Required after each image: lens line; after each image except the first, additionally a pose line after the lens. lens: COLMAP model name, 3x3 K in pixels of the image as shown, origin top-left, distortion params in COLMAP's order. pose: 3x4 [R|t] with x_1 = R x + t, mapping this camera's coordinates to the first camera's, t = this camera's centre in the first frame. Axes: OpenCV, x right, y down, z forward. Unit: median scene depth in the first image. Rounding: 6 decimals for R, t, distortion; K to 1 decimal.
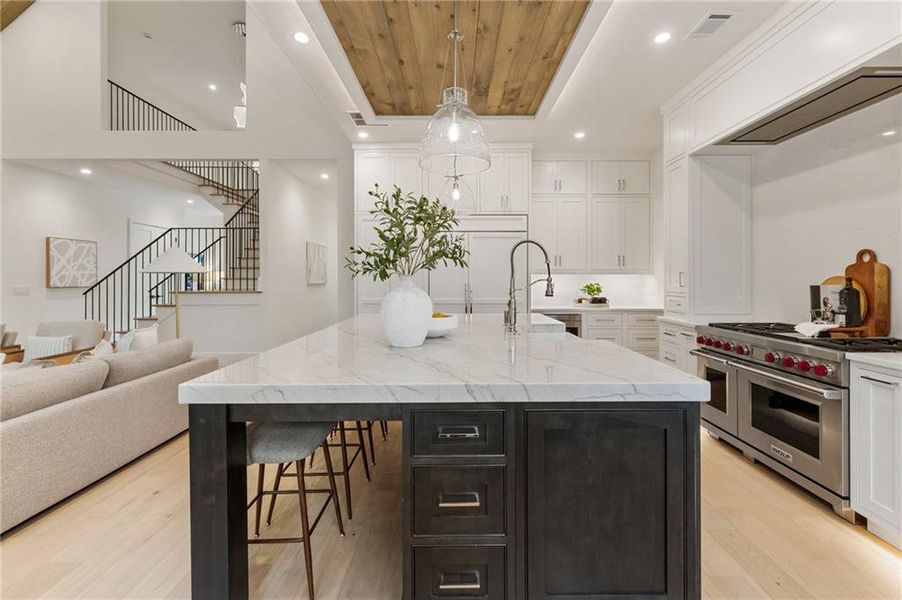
lens RADIAL K [[383.2, 0, 456.3], [0, 383.2, 285.2], [0, 0, 1]] dist [0.004222, -0.001503]
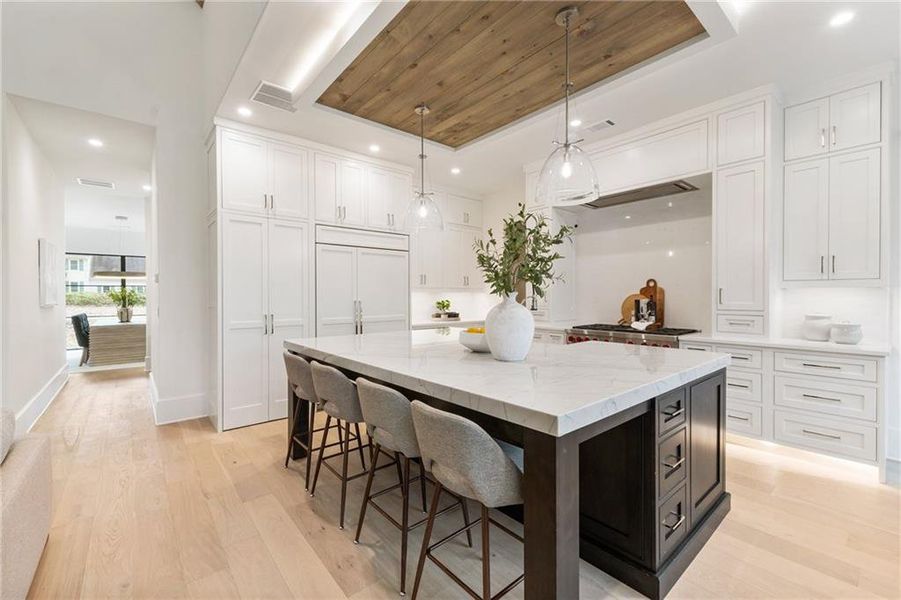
lens RADIAL K [[382.8, 0, 452.9], [0, 382.8, 299.7], [0, 0, 1]] dist [0.004222, -0.001503]
pose [[0.759232, -0.008180, 0.650768, -0.535953], [0.014310, 0.999889, -0.004127, -0.002259], [-0.650662, 0.012446, 0.759265, 0.177763]]
